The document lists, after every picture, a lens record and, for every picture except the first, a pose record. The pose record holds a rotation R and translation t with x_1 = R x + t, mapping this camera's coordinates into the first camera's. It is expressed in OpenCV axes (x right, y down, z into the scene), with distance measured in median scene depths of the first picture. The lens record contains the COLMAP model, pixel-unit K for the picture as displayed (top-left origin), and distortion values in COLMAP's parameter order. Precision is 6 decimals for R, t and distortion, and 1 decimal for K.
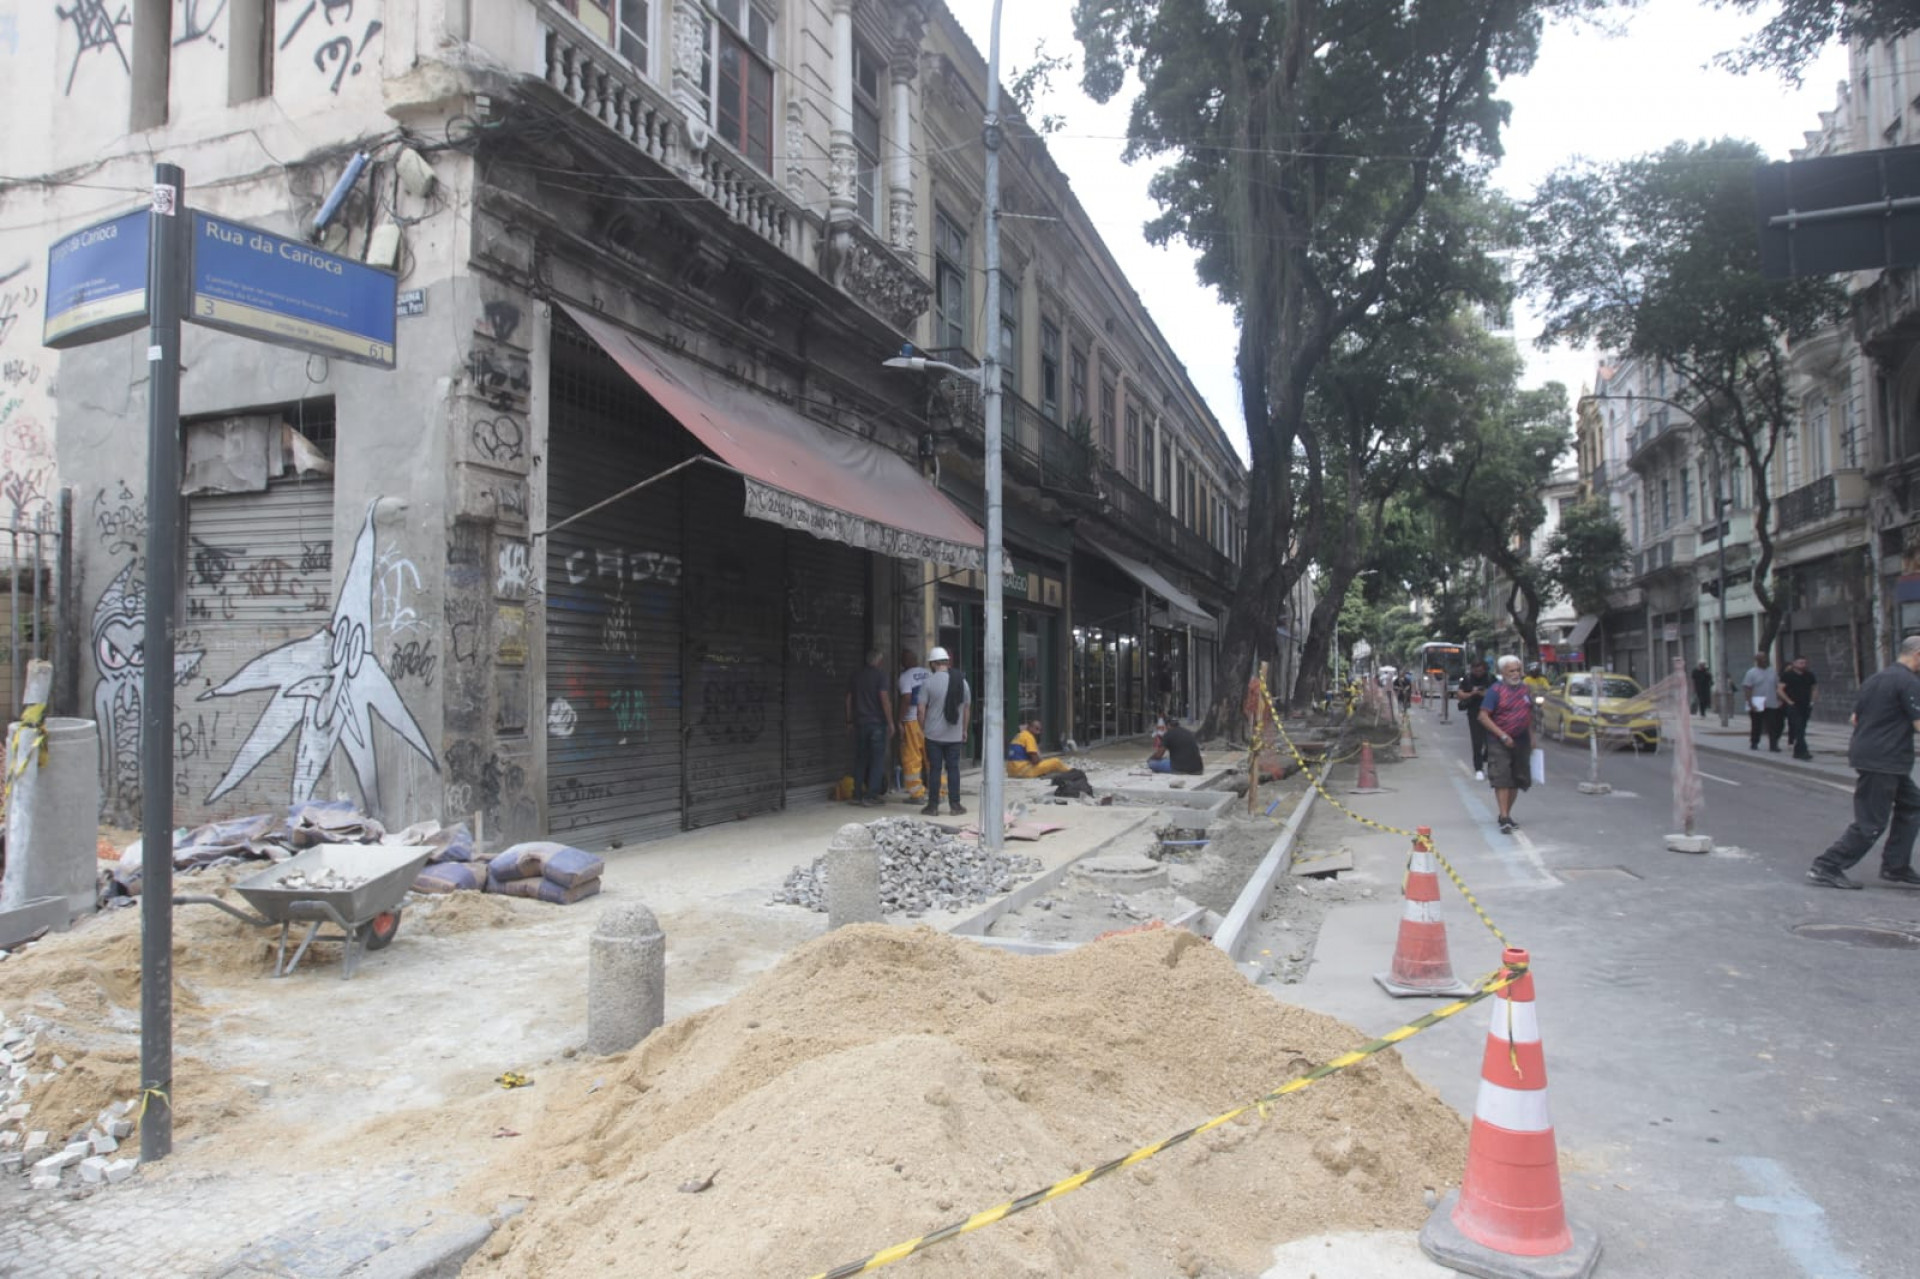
lens RADIAL K [[1140.8, 0, 960.0], [0, 1140.8, 639.5], [0, 0, 1]] dist [-0.042473, 0.002950]
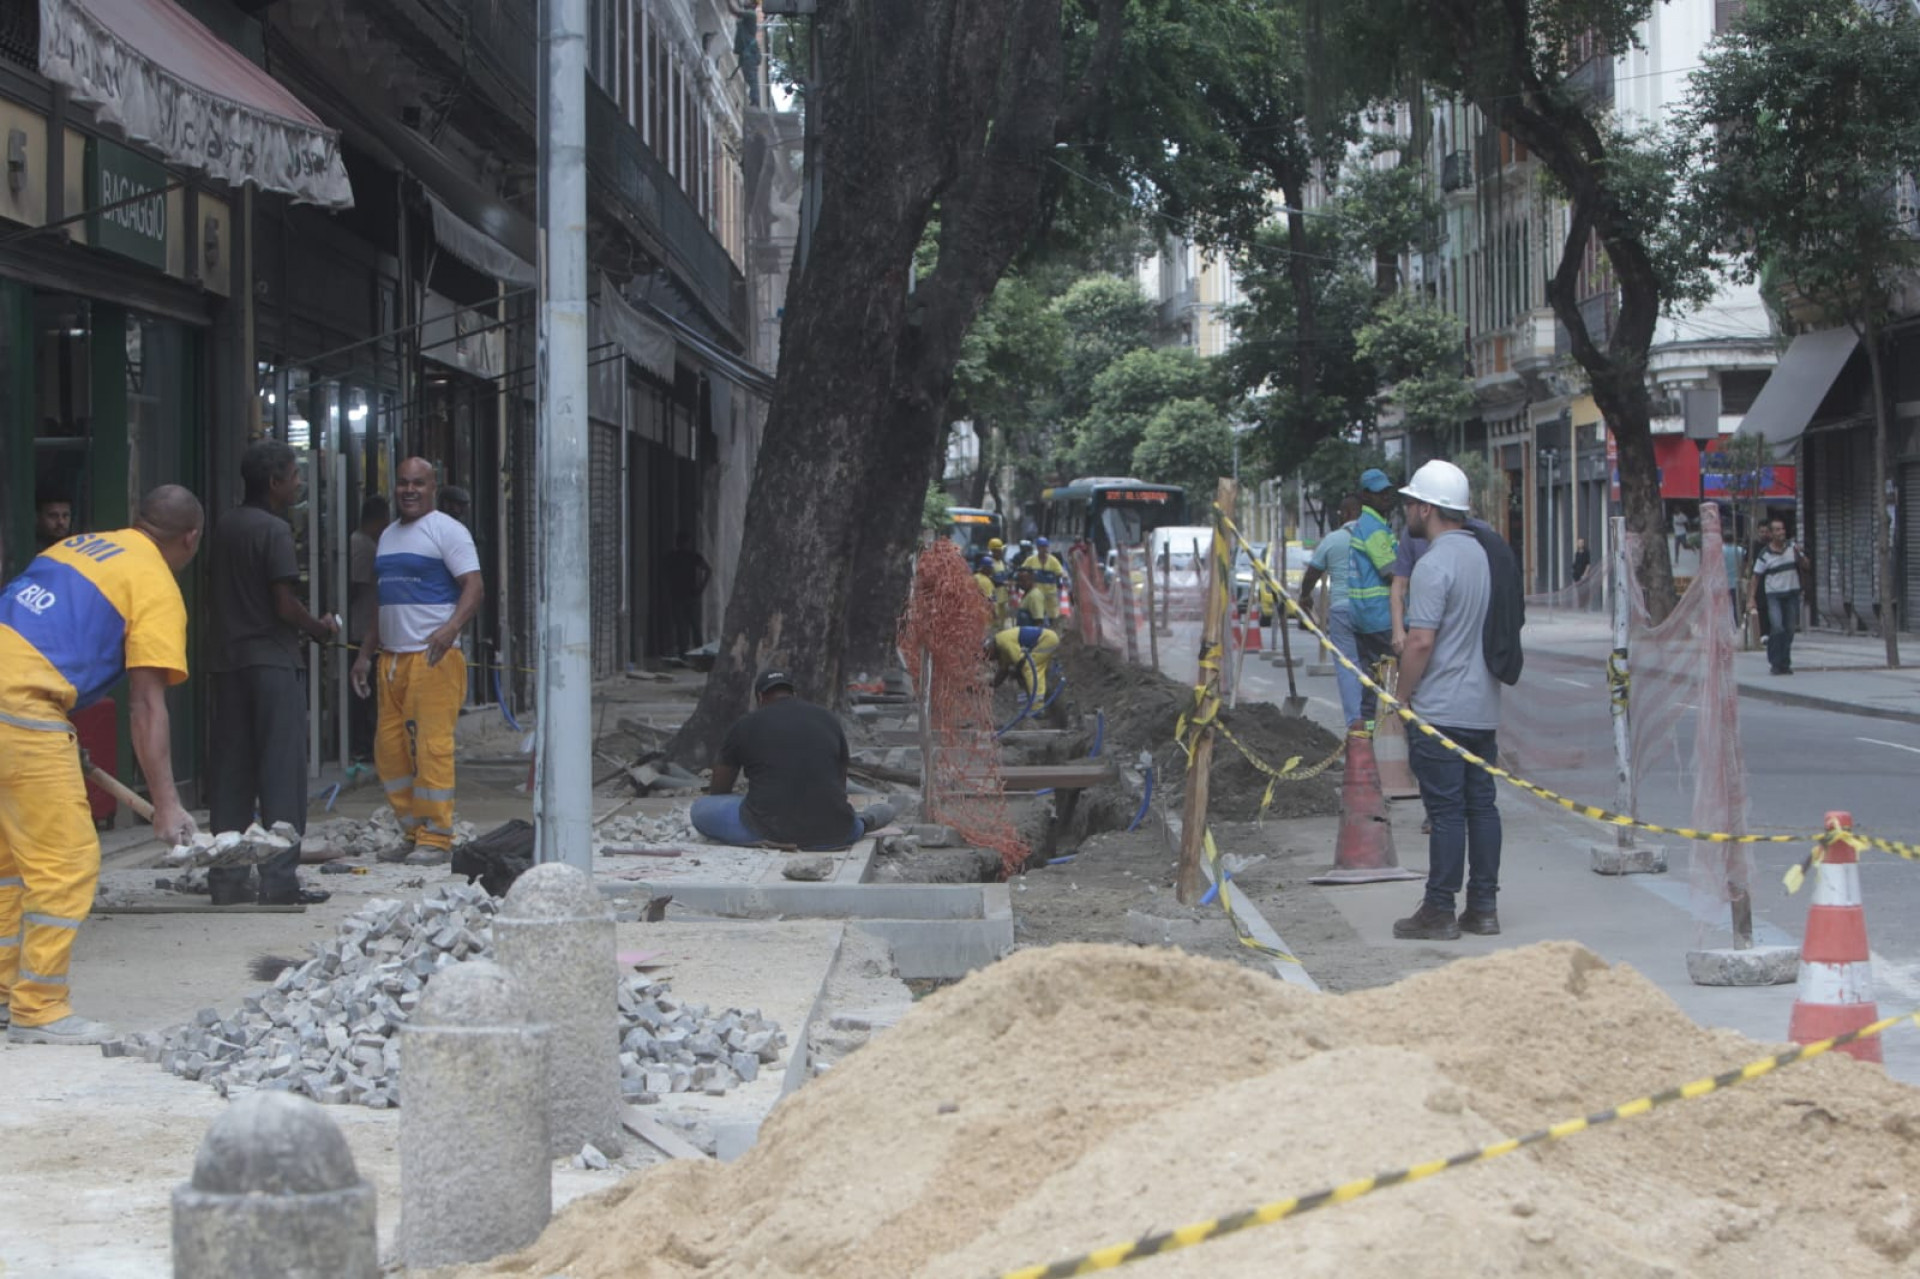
lens RADIAL K [[5024.9, 0, 960.0], [0, 5024.9, 639.5], [0, 0, 1]] dist [-0.267510, -0.098427]
pose [[0.939032, -0.007929, 0.343738, -0.064754], [-0.008396, 0.998907, 0.045977, -0.000345], [-0.343727, -0.046060, 0.937939, -0.083039]]
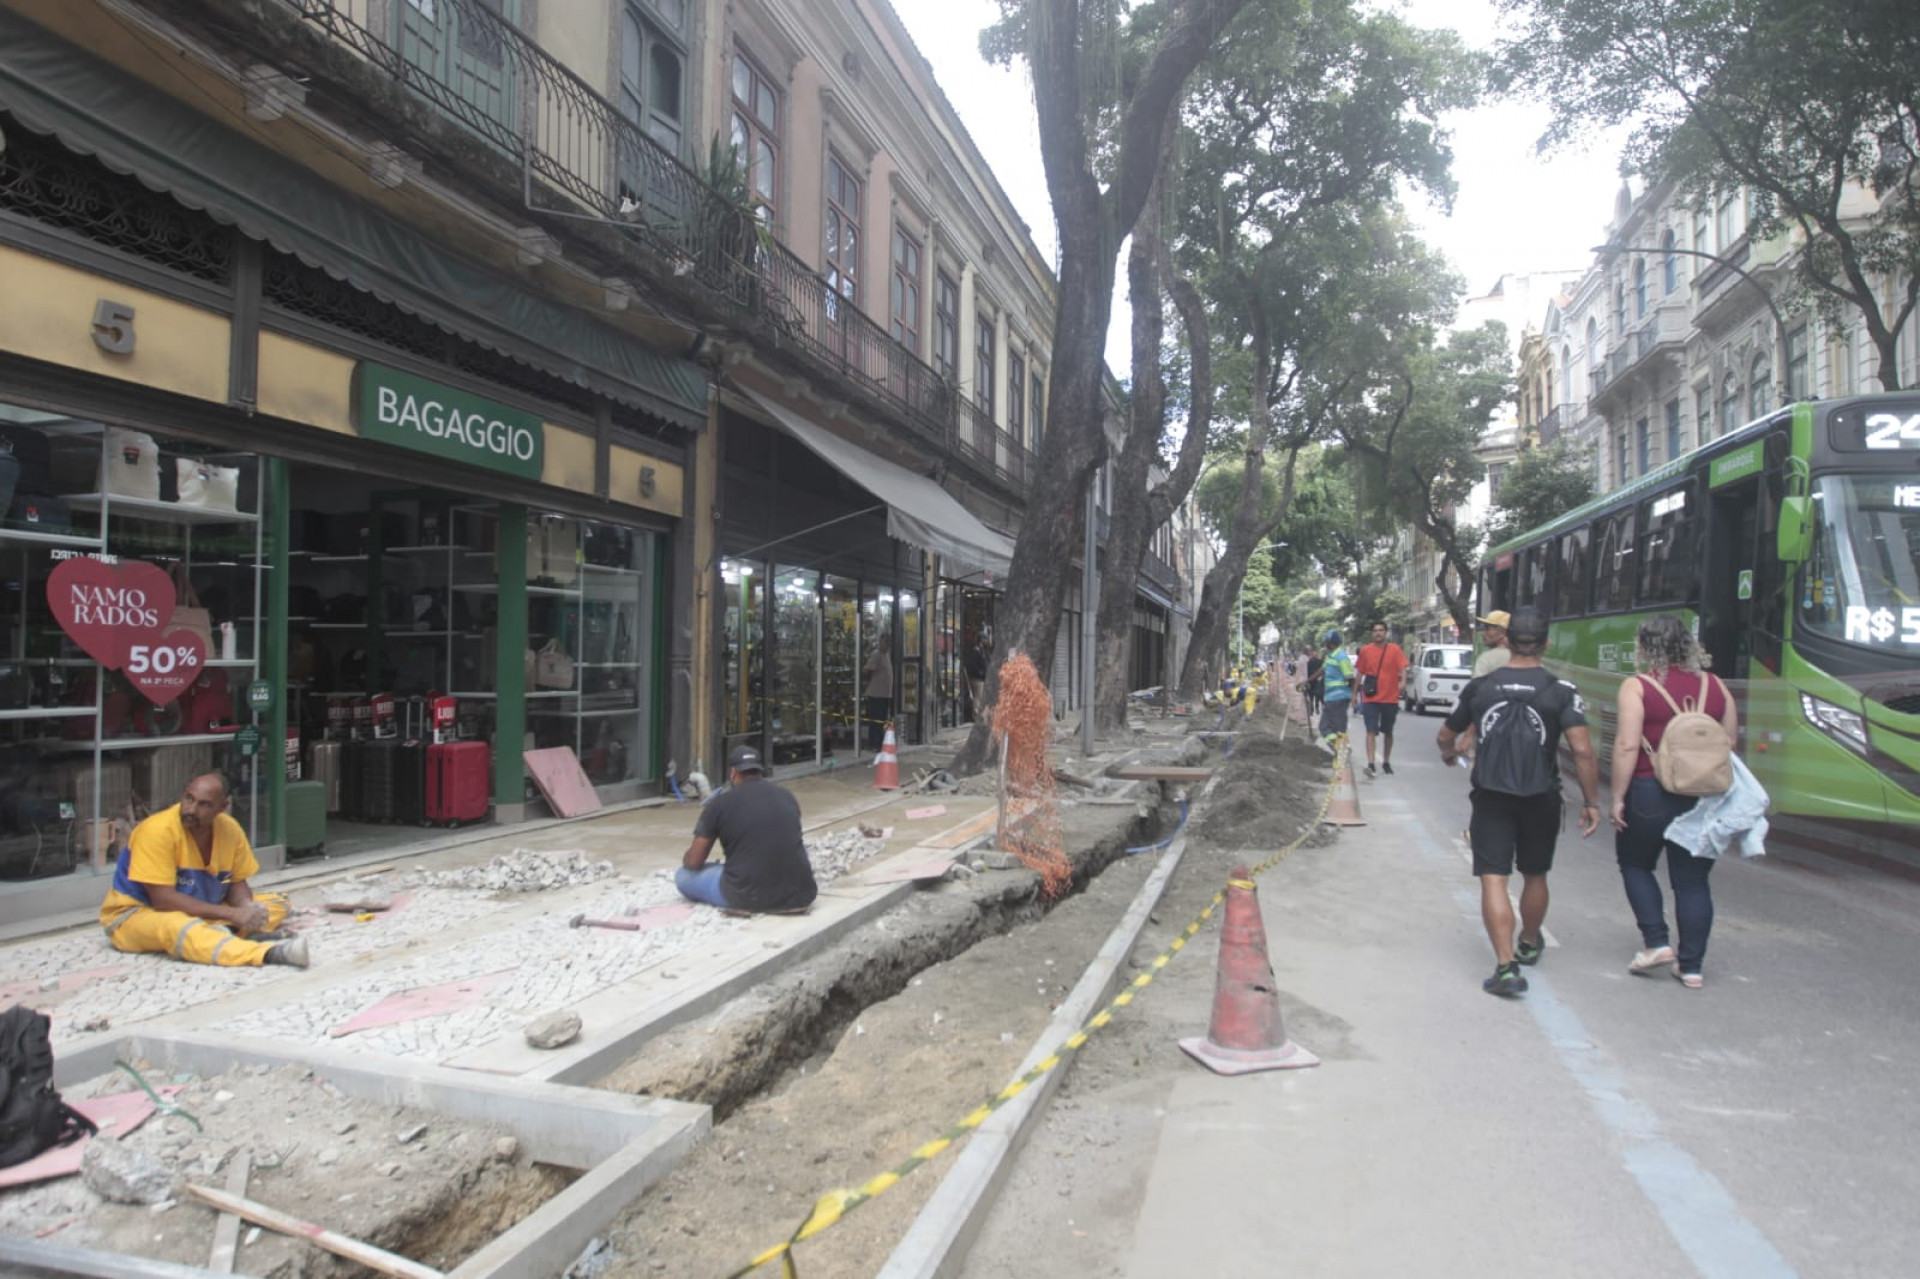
lens RADIAL K [[1140.8, 0, 960.0], [0, 1140.8, 639.5], [0, 0, 1]] dist [-0.042473, 0.002950]
pose [[0.997252, 0.011461, 0.073188, 0.070261], [-0.012523, 0.999823, 0.014076, 0.007358], [-0.073013, -0.014953, 0.997219, 0.190305]]
